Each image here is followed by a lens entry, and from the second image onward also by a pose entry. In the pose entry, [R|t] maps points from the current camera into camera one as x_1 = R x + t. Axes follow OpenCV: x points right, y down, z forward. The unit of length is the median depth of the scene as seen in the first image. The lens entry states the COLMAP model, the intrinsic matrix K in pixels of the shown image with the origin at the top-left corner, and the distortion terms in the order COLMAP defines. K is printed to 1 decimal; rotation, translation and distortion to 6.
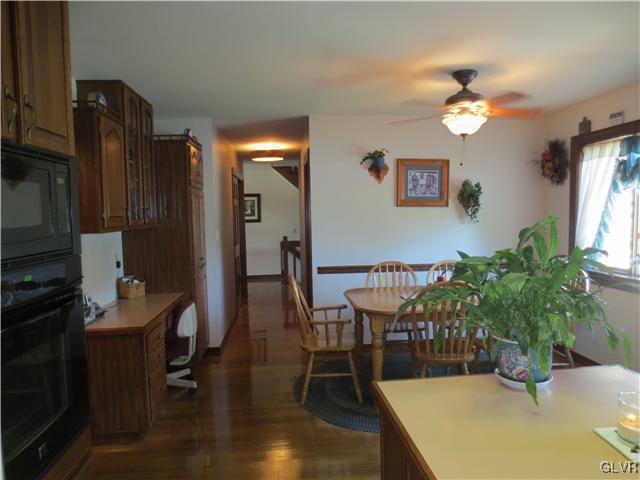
lens RADIAL K [[455.1, 0, 320.0], [0, 455.1, 240.0], [0, 0, 1]] dist [-0.008015, -0.004190]
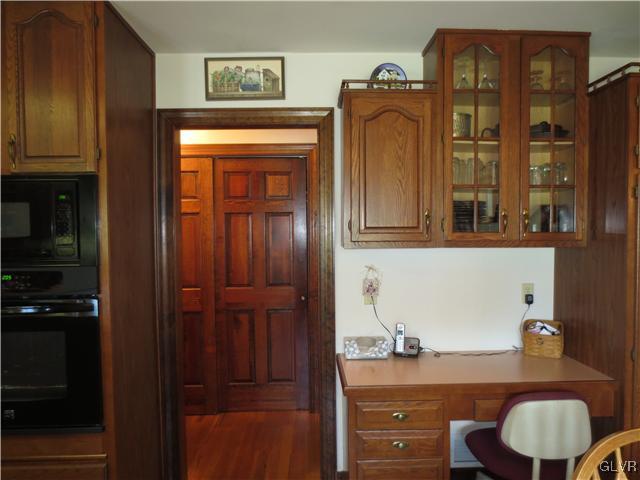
lens RADIAL K [[455.1, 0, 320.0], [0, 455.1, 240.0], [0, 0, 1]] dist [-0.008015, -0.004190]
pose [[-0.051364, 0.043590, -0.997728, 0.220797], [-0.051754, 0.997588, 0.046248, -0.046031], [0.997338, 0.054012, -0.048984, 0.706603]]
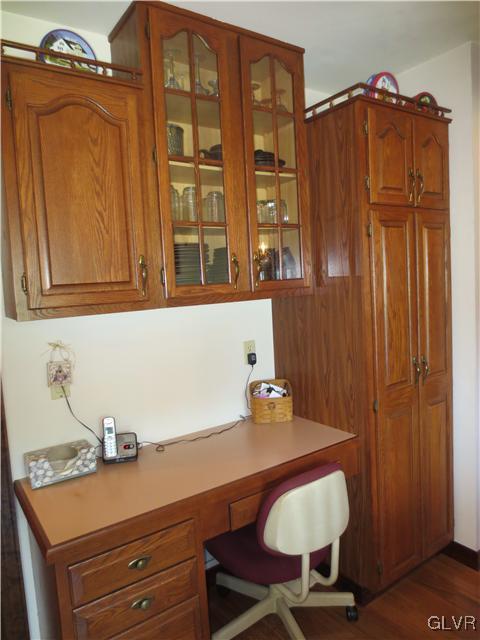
lens RADIAL K [[455.1, 0, 236.2], [0, 455.1, 314.8], [0, 0, 1]] dist [-0.008015, -0.004190]
pose [[0.496785, 0.059626, -0.865823, 0.039130], [-0.000442, 0.997654, 0.068450, -0.040433], [0.867873, -0.033622, 0.495646, 0.682301]]
